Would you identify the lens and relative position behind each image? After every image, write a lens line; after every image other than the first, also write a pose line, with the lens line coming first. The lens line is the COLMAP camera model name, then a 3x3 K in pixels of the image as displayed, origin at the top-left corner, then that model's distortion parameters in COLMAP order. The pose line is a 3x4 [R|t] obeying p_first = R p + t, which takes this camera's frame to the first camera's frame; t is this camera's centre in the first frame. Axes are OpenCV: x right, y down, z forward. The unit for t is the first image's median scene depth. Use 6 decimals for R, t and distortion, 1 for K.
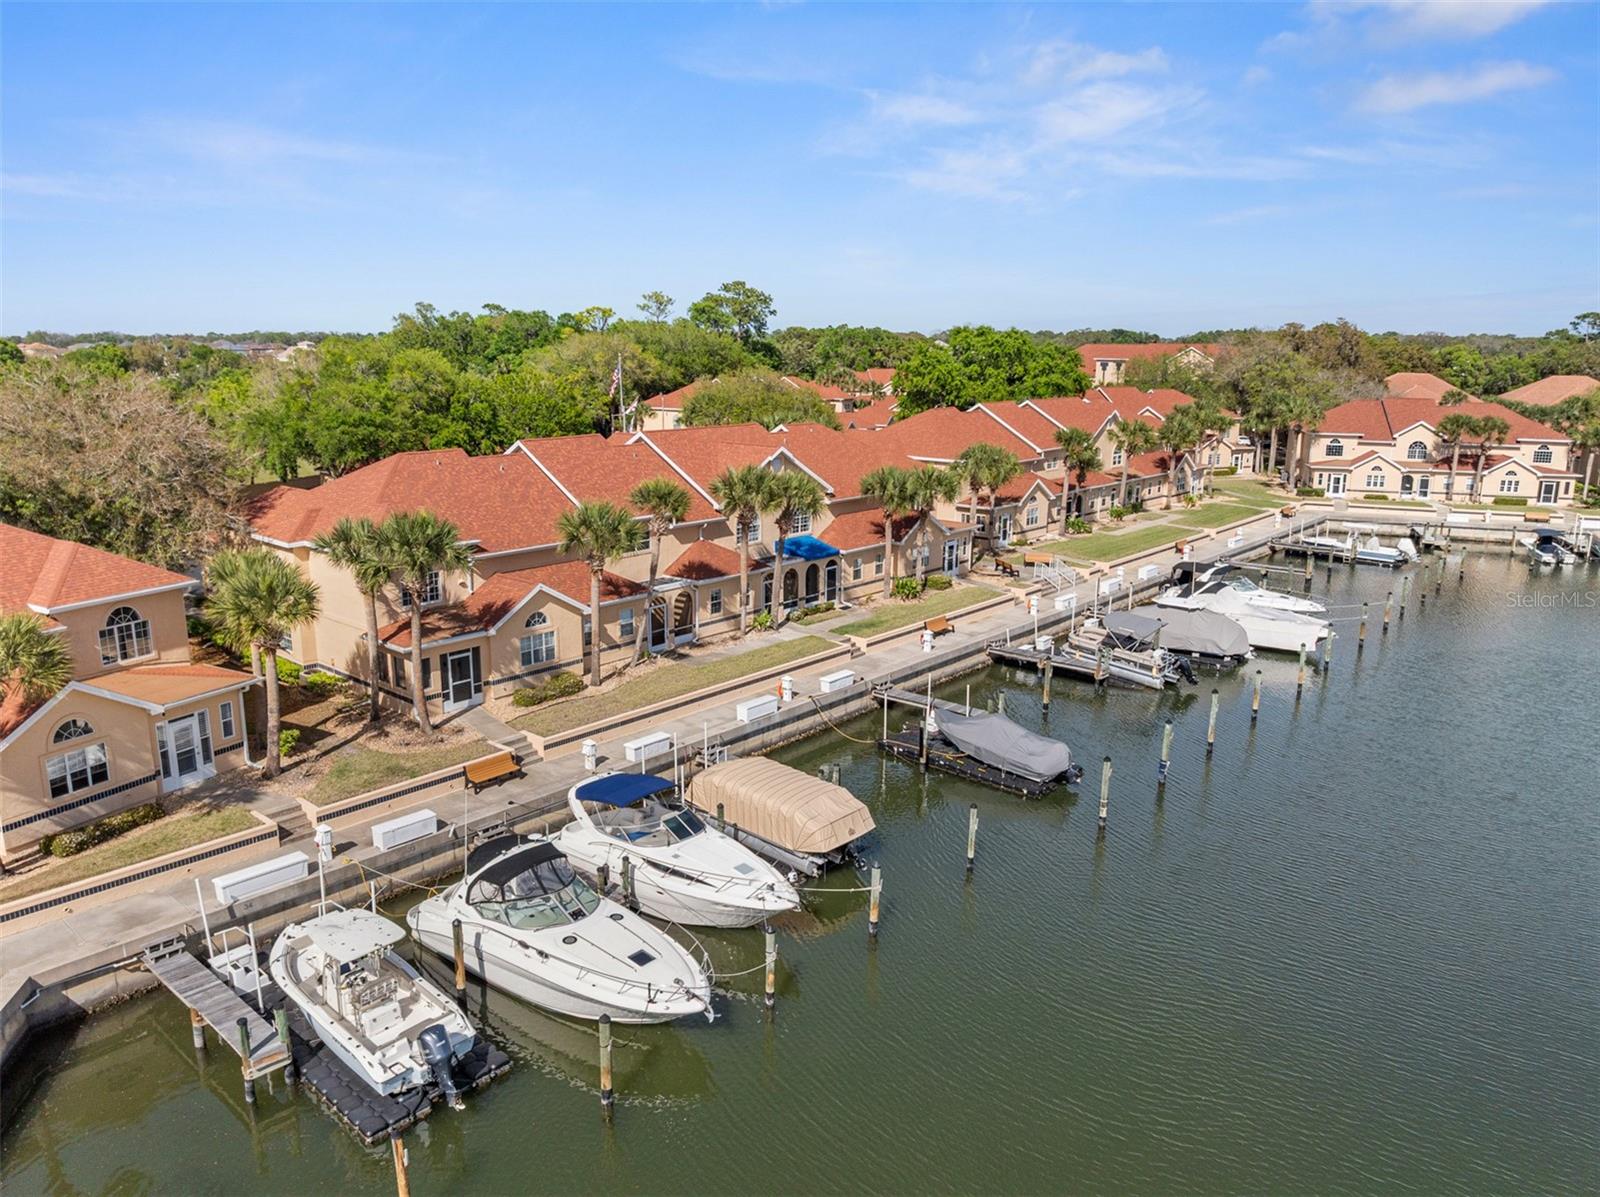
lens RADIAL K [[1124.9, 0, 800.0], [0, 1124.9, 598.5], [0, 0, 1]] dist [-0.040317, 0.003967]
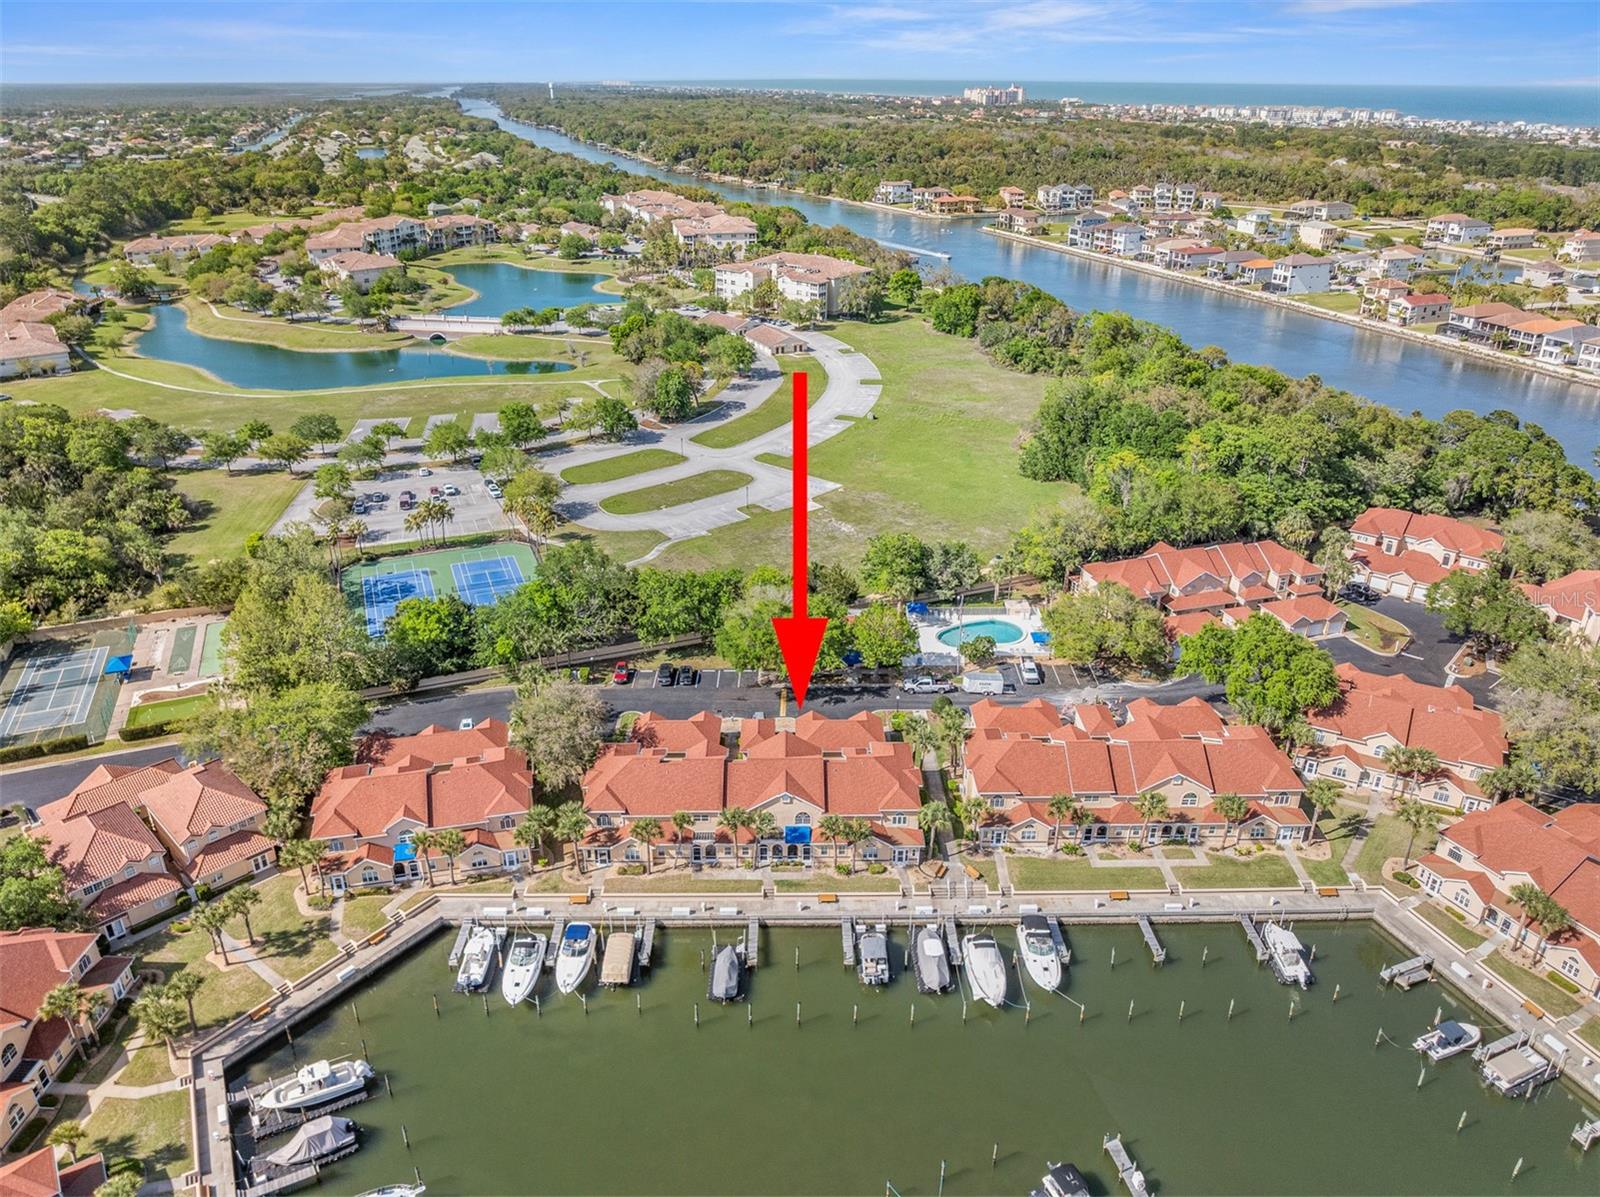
lens RADIAL K [[1124.9, 0, 800.0], [0, 1124.9, 598.5], [0, 0, 1]] dist [-0.040317, 0.003967]
pose [[0.663438, 0.320668, -0.676034, 1.720016], [-0.167167, 0.944195, 0.283815, -1.414522], [0.729319, -0.075283, 0.680020, -0.552699]]
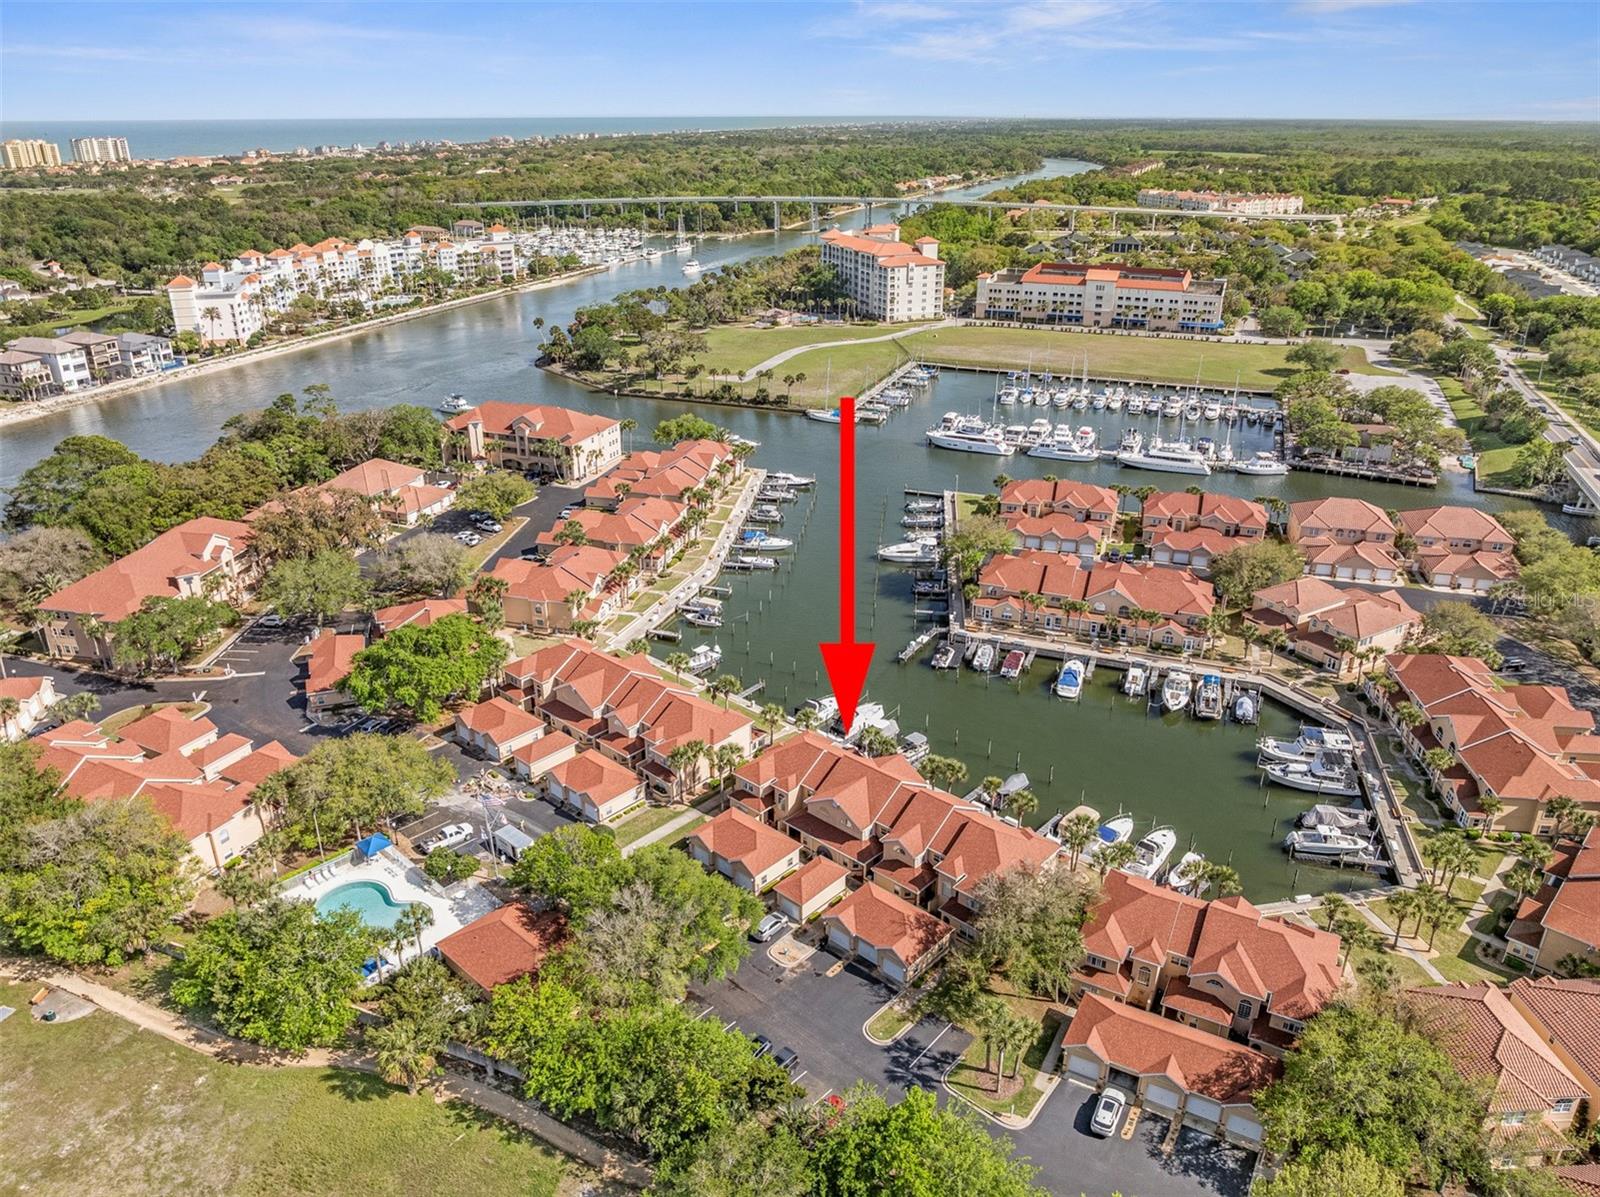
lens RADIAL K [[1120.6, 0, 800.0], [0, 1120.6, 598.5], [0, 0, 1]] dist [-0.053488, 0.025804]
pose [[0.036742, -0.396237, 0.917413, -2.665383], [0.215035, 0.899662, 0.379958, -1.763939], [-0.975915, 0.183315, 0.118260, 1.098134]]
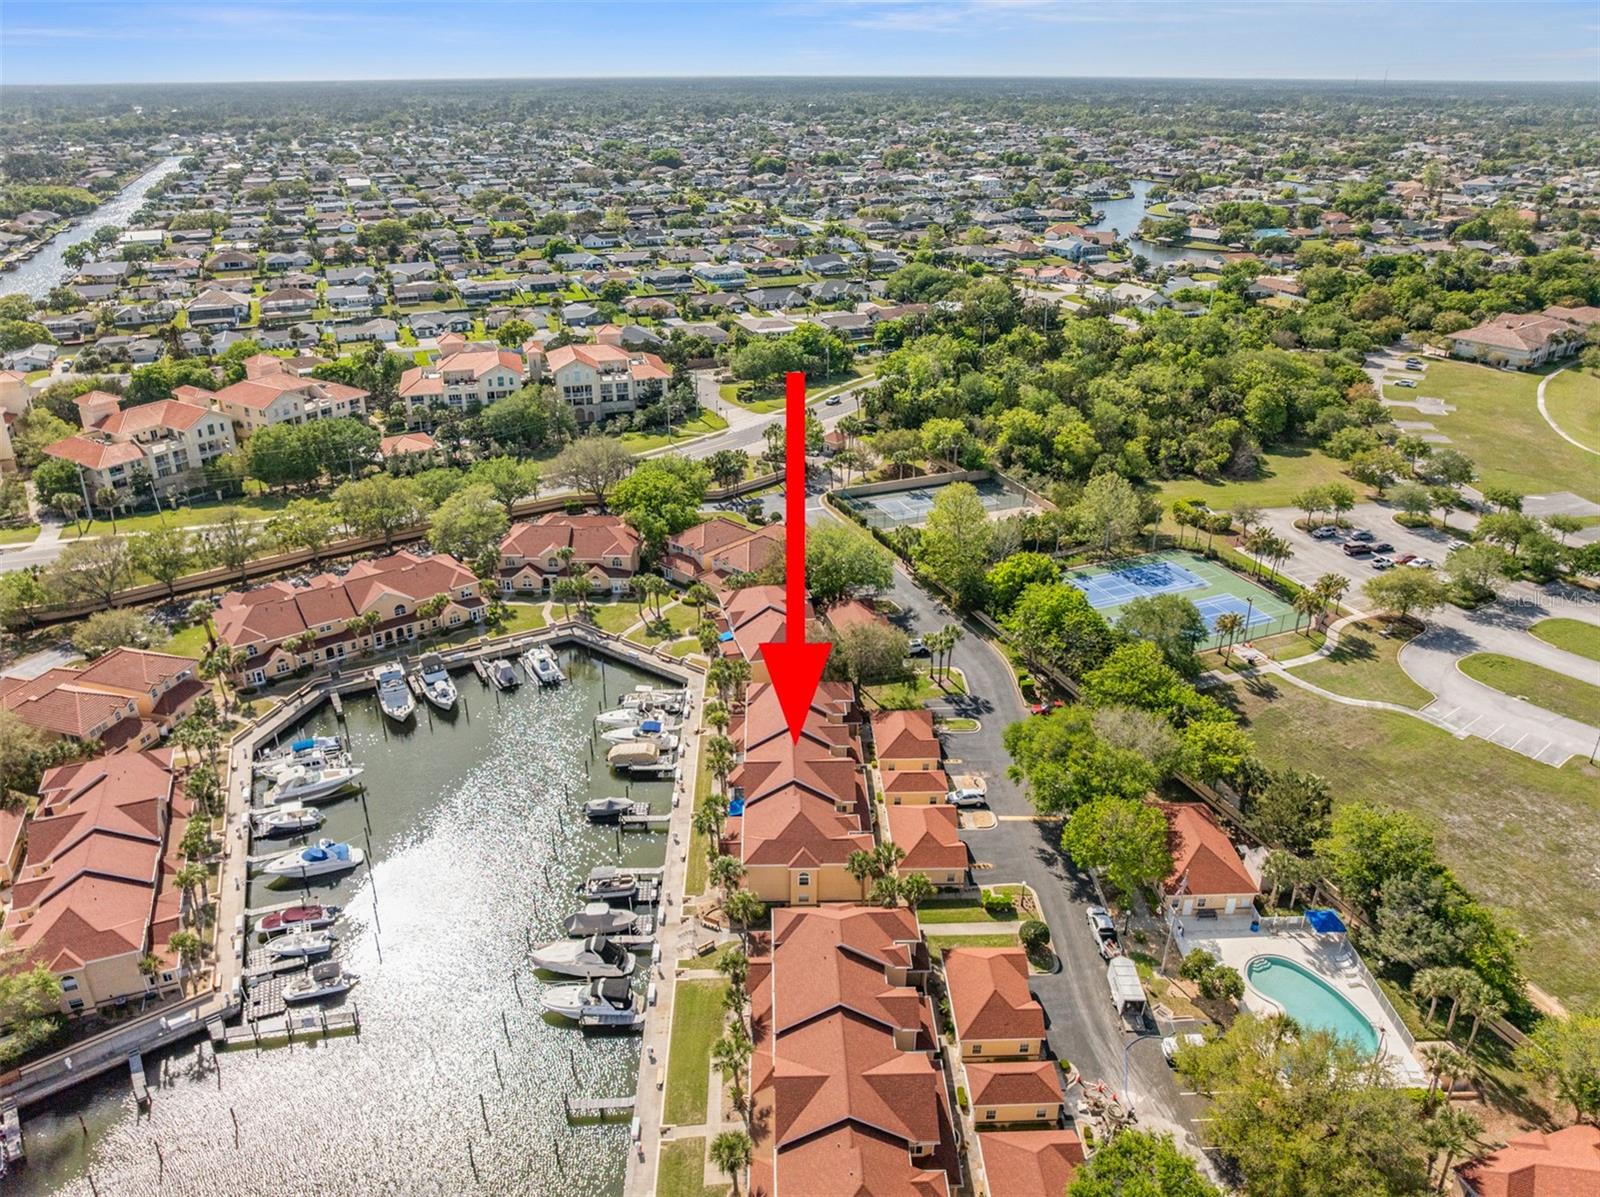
lens RADIAL K [[1124.9, 0, 800.0], [0, 1124.9, 598.5], [0, 0, 1]] dist [-0.040317, 0.003967]
pose [[-0.740691, 0.289846, -0.606107, 1.501013], [-0.145157, 0.811804, 0.565600, -2.175680], [0.655977, 0.506916, -0.559223, 2.771319]]
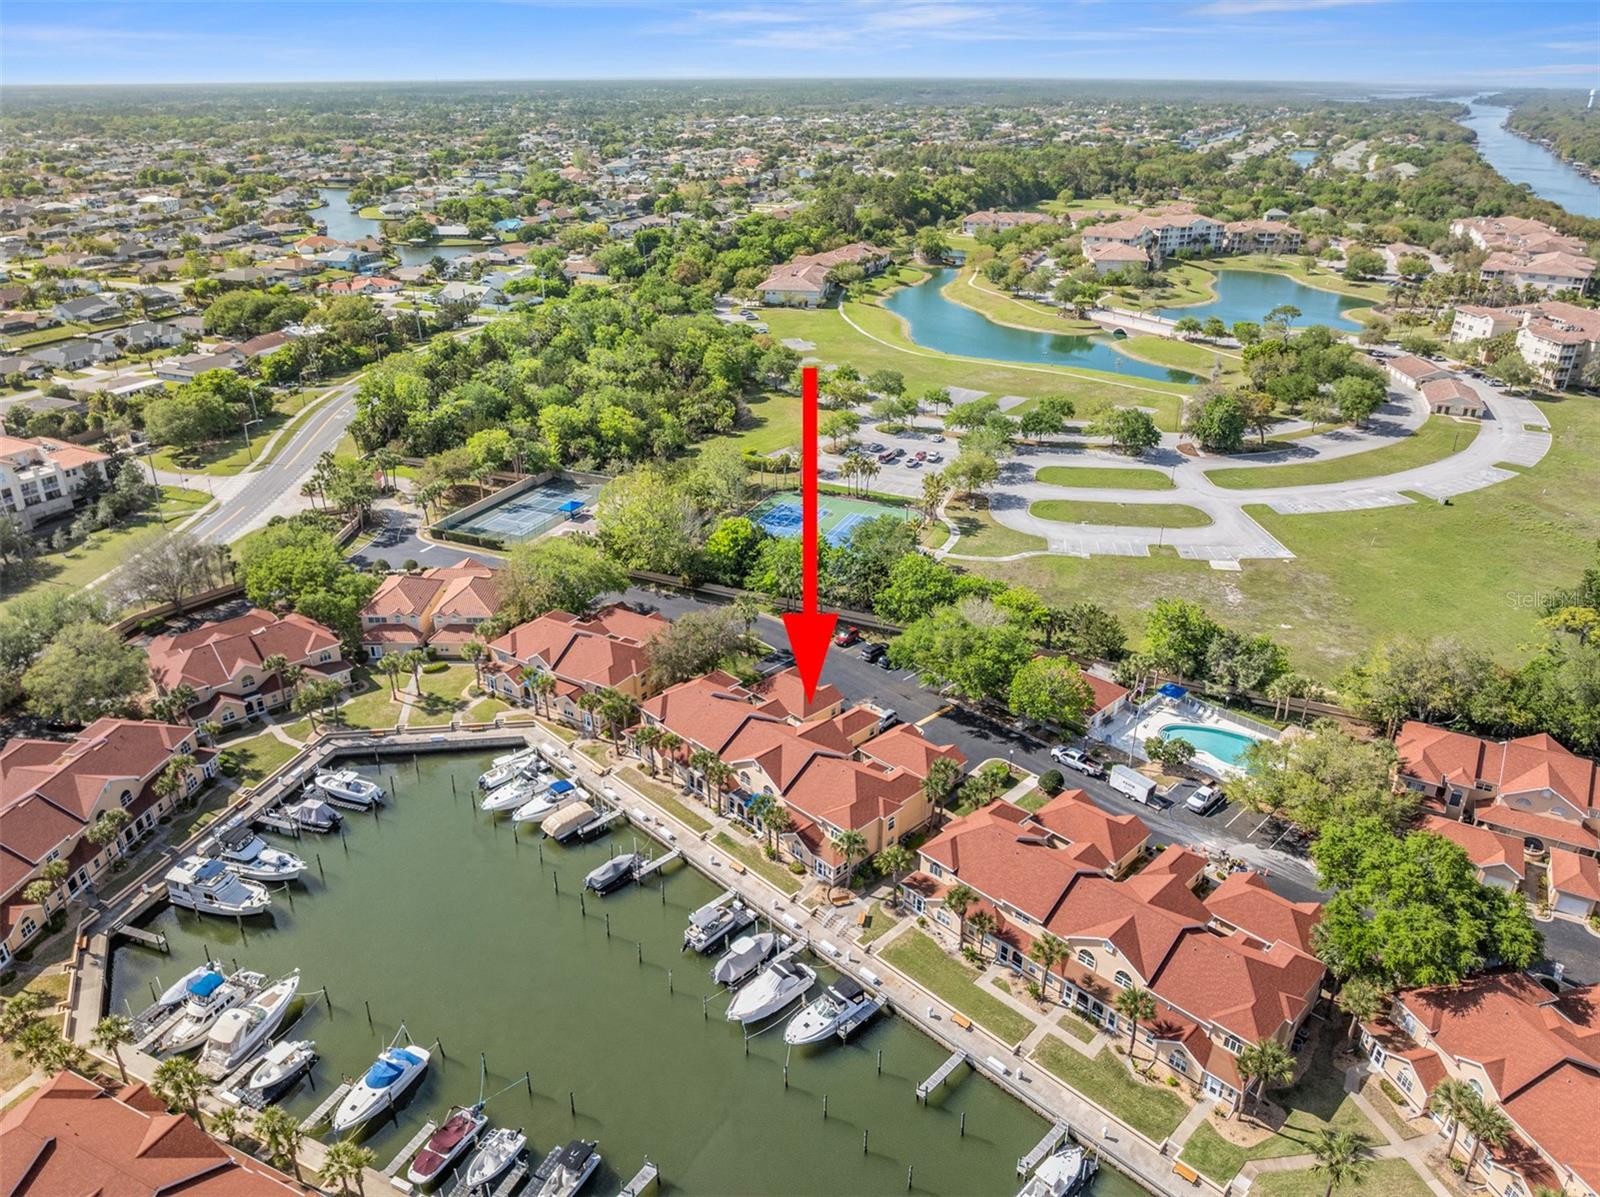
lens RADIAL K [[1113.1, 0, 795.8], [0, 1113.1, 607.4], [0, 0, 1]] dist [-0.034931, -0.000883]
pose [[-0.082231, 0.435751, -0.896303, 2.382654], [-0.219803, 0.869273, 0.442776, -1.816119], [0.972072, 0.233420, 0.024298, 1.210686]]
